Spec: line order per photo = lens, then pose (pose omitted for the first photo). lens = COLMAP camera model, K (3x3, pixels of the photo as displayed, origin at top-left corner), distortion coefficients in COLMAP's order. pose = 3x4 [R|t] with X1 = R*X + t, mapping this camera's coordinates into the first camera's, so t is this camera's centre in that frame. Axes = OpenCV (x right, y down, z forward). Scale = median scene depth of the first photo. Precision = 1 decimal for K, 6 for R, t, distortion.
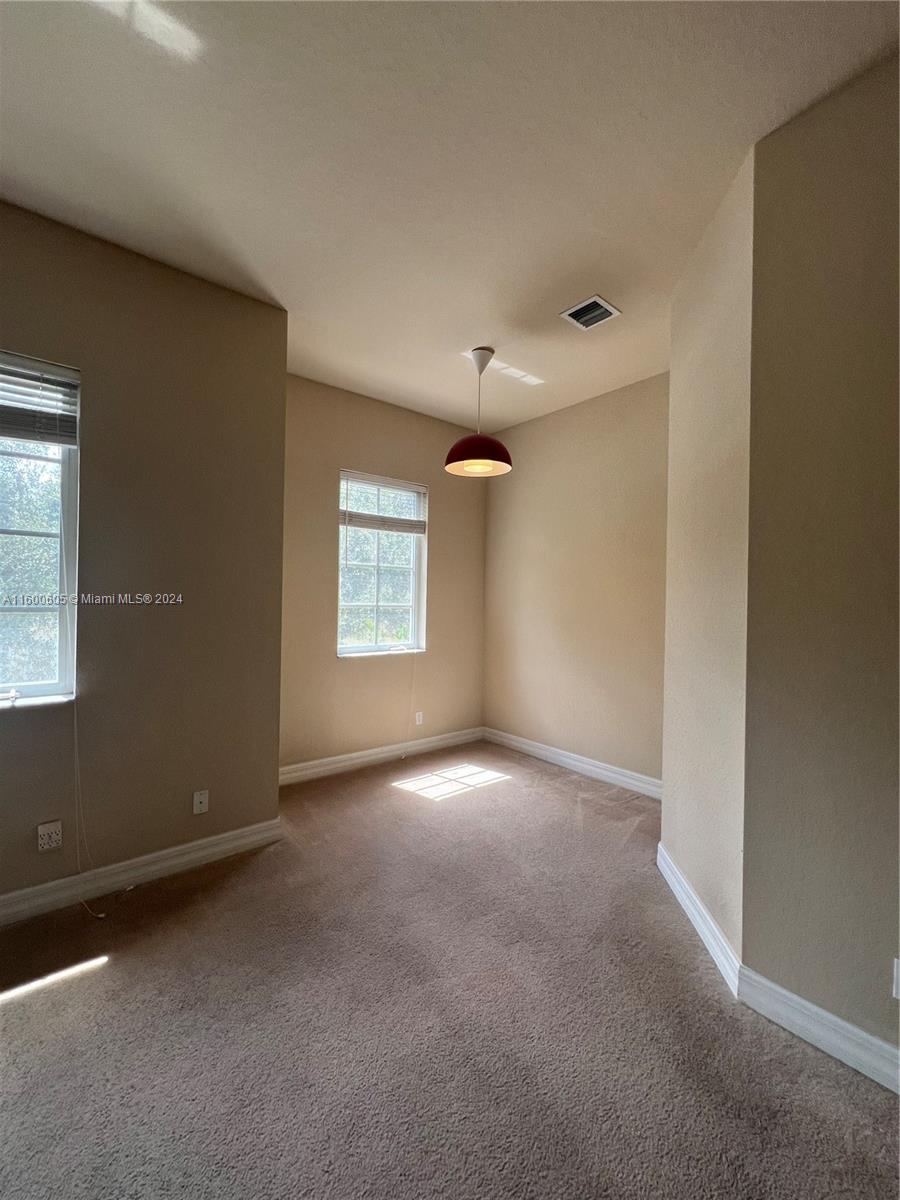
lens RADIAL K [[491.1, 0, 452.2], [0, 491.1, 603.3], [0, 0, 1]] dist [0.010004, 0.000156]
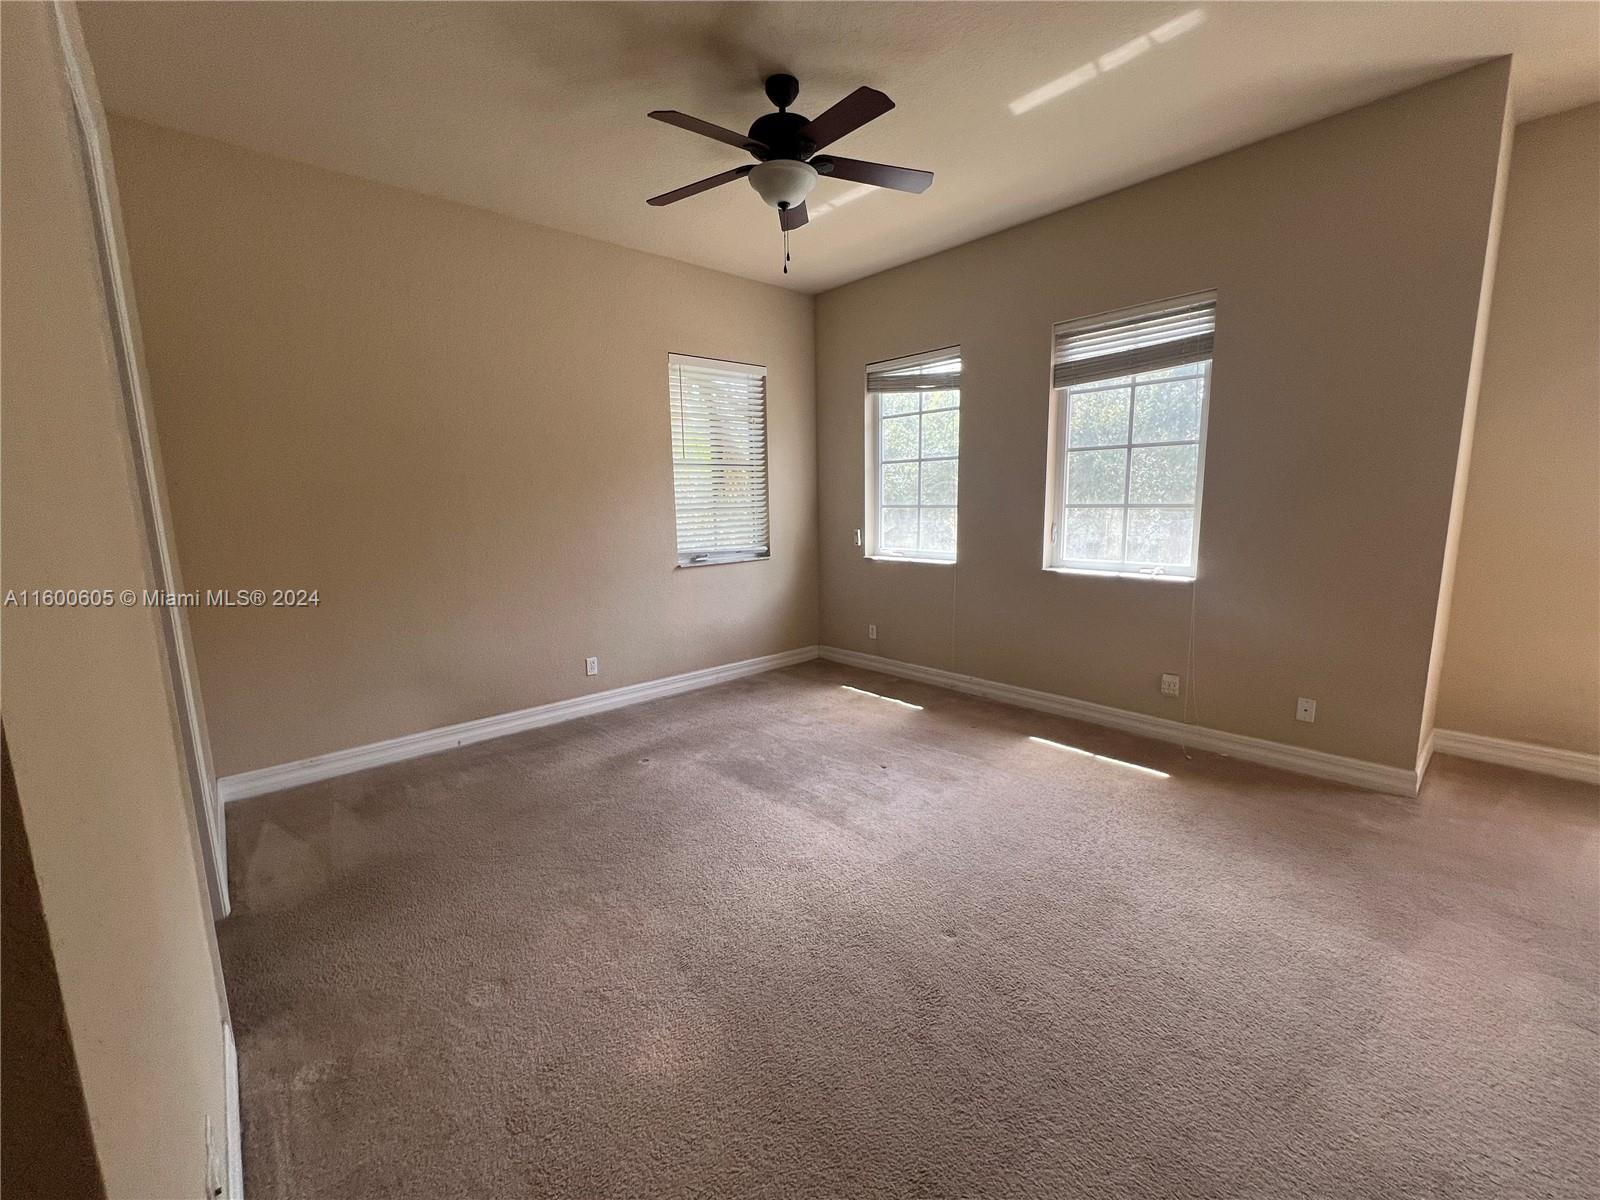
lens RADIAL K [[654.8, 0, 817.1], [0, 654.8, 601.9], [0, 0, 1]] dist [0.010004, 0.000156]
pose [[0.073361, 0.128666, -0.988971, 0.747819], [0.011392, 0.991470, 0.129836, 0.027707], [0.997240, -0.020791, 0.071269, -0.021961]]
